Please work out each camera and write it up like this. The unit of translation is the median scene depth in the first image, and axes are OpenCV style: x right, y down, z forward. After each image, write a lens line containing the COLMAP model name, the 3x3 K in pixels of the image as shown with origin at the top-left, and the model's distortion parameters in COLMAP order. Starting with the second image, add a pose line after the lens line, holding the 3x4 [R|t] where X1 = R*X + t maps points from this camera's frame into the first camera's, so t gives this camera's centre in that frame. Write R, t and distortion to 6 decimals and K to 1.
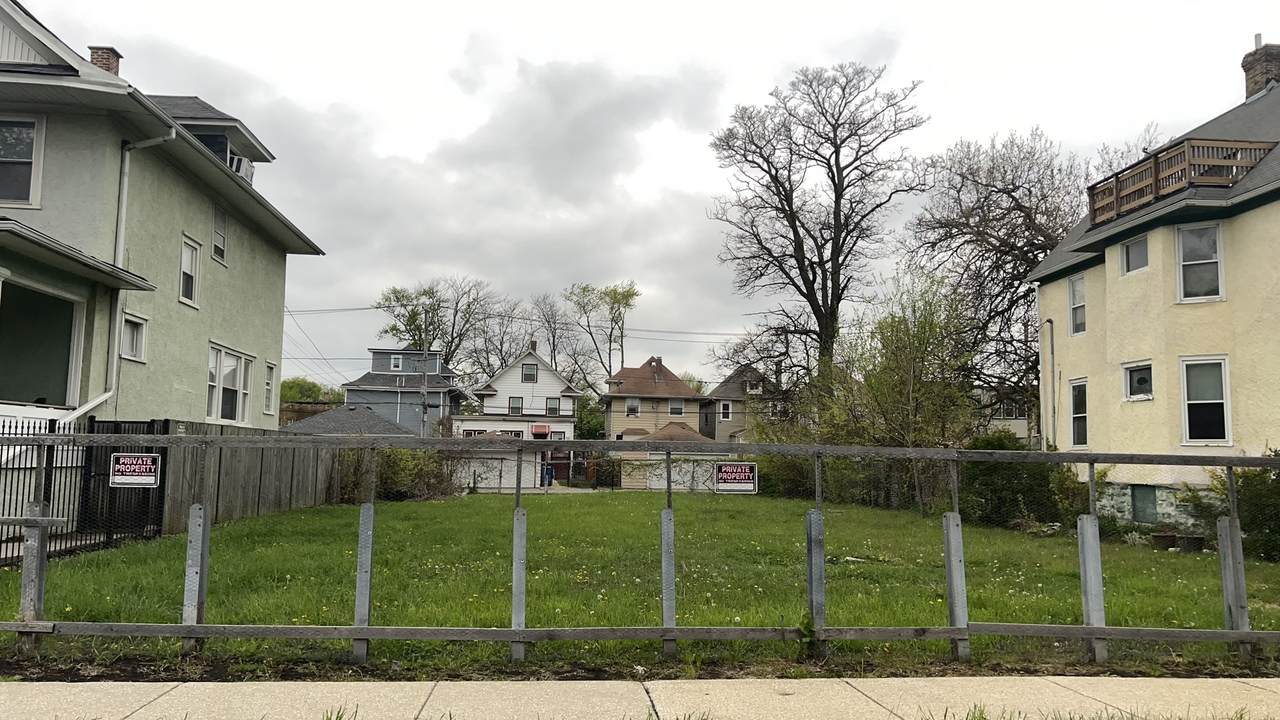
lens RADIAL K [[928.6, 0, 655.0], [0, 928.6, 364.0], [0, 0, 1]] dist [0.091200, -0.100352]
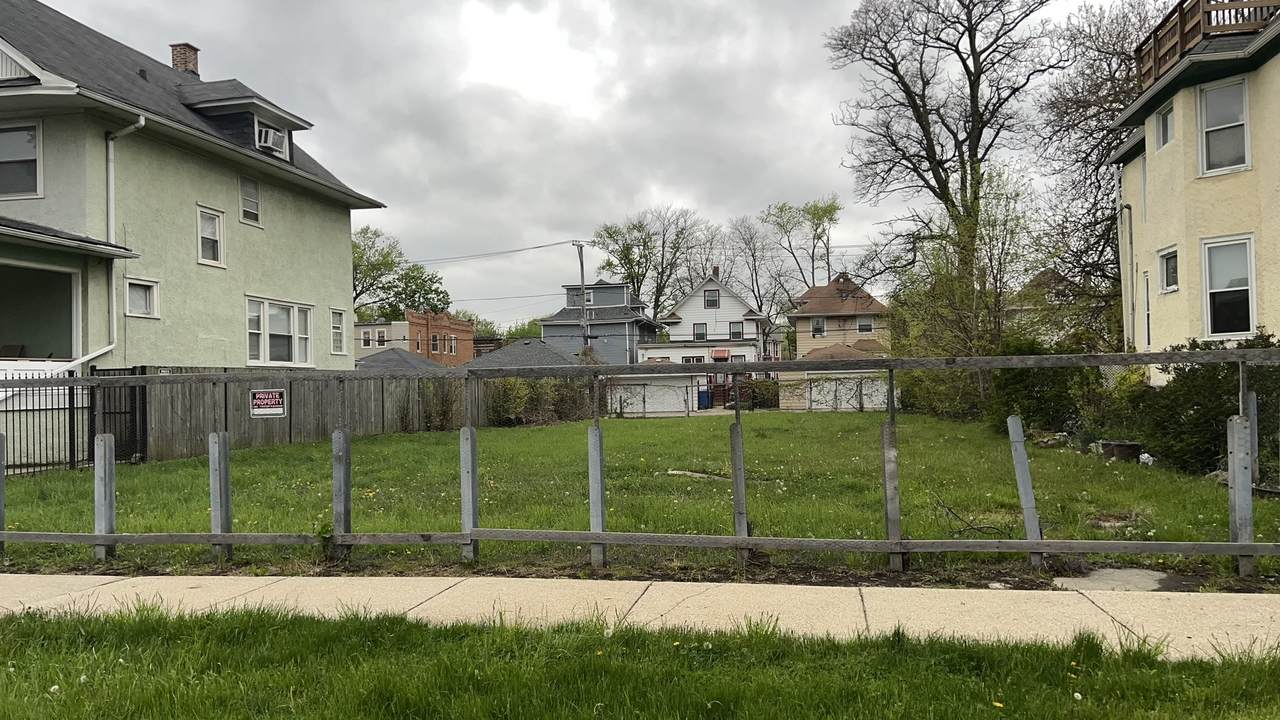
lens RADIAL K [[928.6, 0, 655.0], [0, 928.6, 364.0], [0, 0, 1]] dist [0.091200, -0.100352]
pose [[0.960802, -0.044994, -0.273560, 0.130787], [0.067333, 0.995069, 0.072822, 0.003933], [0.268934, -0.088387, 0.959094, 0.007977]]
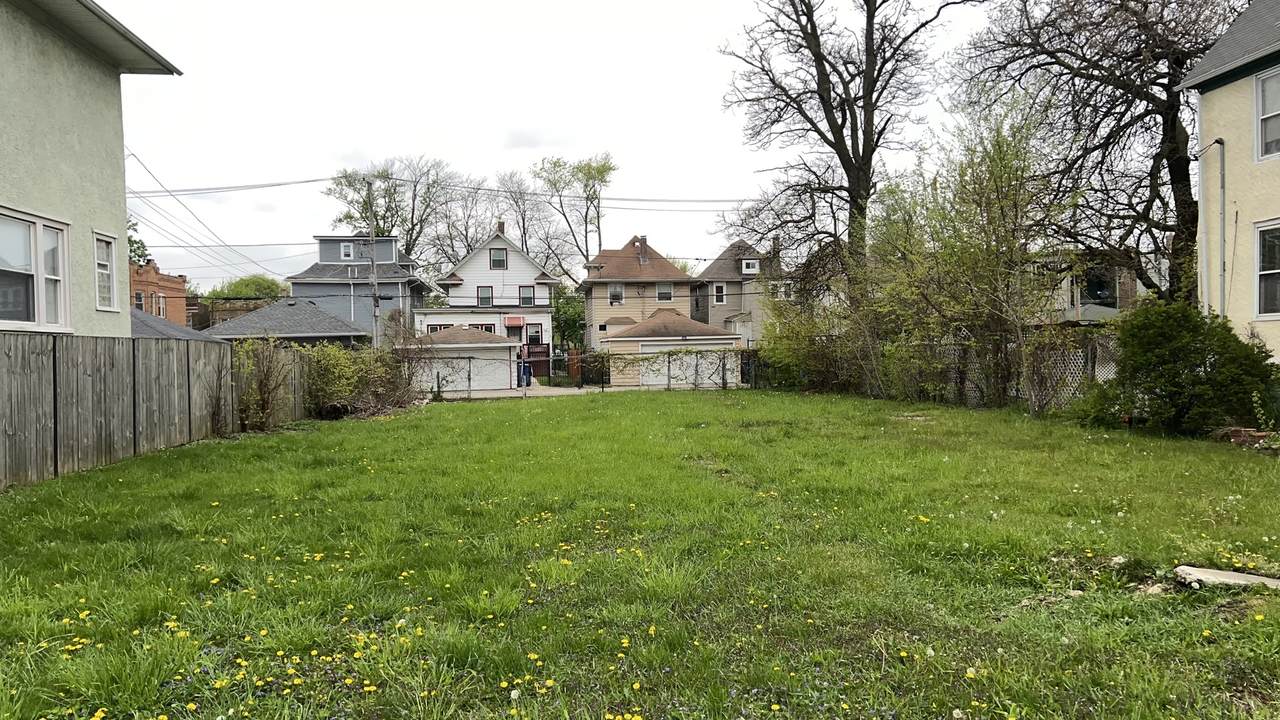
lens RADIAL K [[942.0, 0, 640.0], [0, 942.0, 360.0], [0, 0, 1]] dist [0.097048, -0.101189]
pose [[0.999316, -0.036169, 0.007732, -0.017193], [0.035040, 0.992727, 0.115178, 0.010926], [-0.011842, -0.114828, 0.993315, 0.150312]]
